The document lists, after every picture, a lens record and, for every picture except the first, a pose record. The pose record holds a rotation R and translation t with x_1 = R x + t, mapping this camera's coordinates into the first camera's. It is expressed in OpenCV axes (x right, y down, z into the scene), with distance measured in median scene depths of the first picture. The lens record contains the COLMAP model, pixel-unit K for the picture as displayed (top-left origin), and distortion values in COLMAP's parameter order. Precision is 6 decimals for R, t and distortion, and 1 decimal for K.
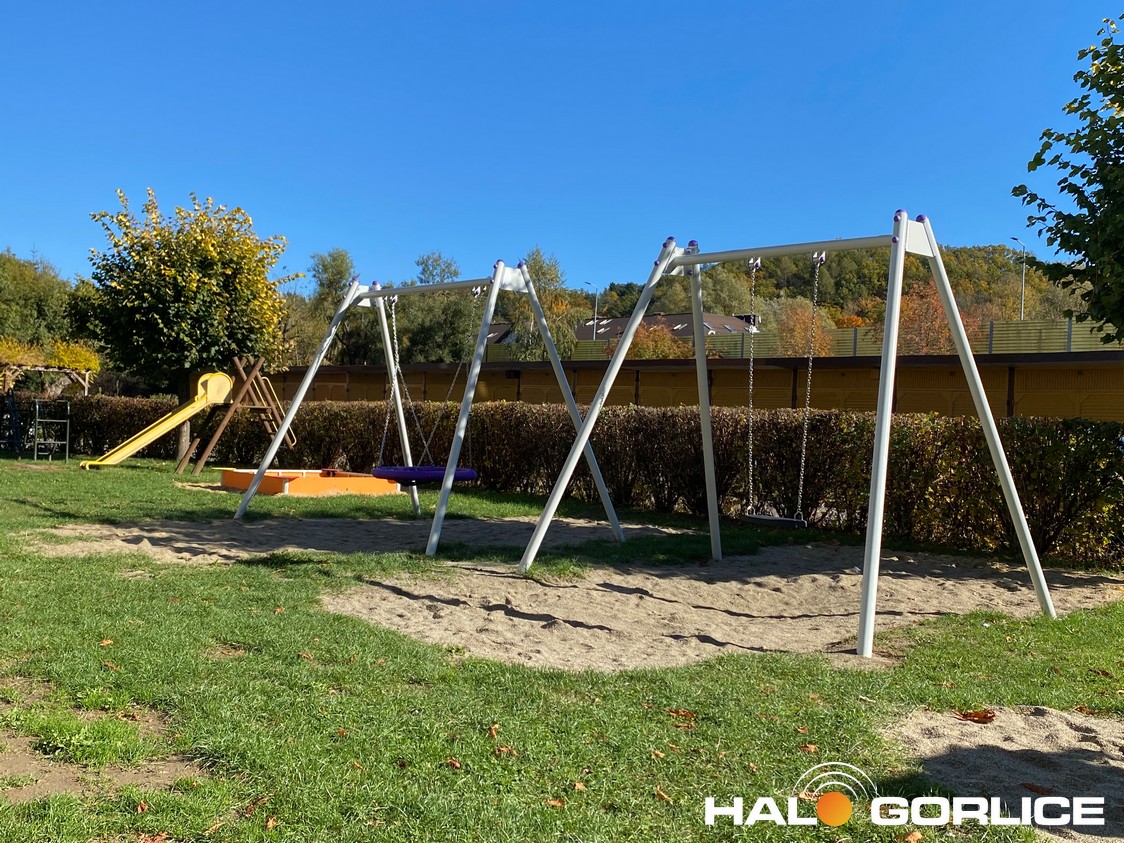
lens RADIAL K [[1133.2, 0, 562.0], [0, 1133.2, 421.5], [0, 0, 1]] dist [-0.008304, -0.023038]
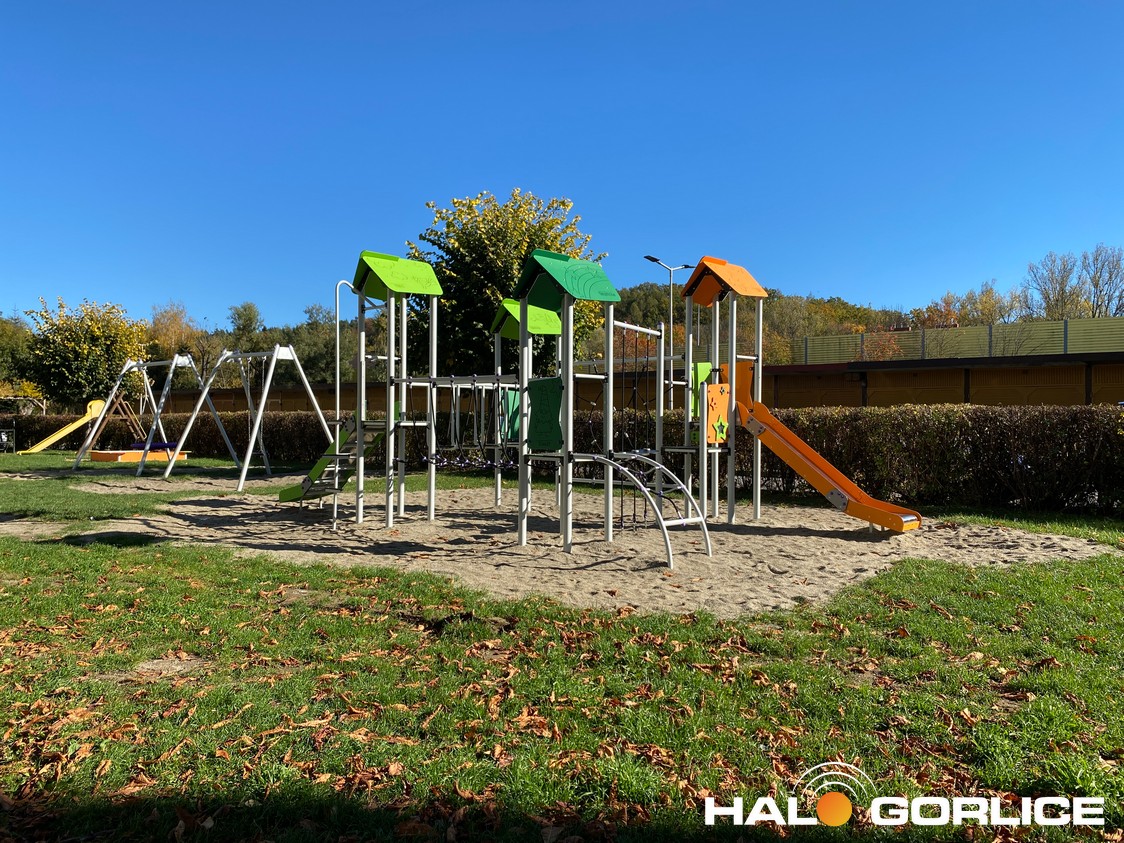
lens RADIAL K [[860.8, 0, 562.0], [0, 860.8, 421.5], [0, 0, 1]] dist [-0.010757, -0.000719]
pose [[0.992946, -0.035023, 0.113280, 0.260821], [0.034597, 0.999385, 0.005721, 0.008292], [-0.113410, -0.001762, 0.993547, -0.425178]]
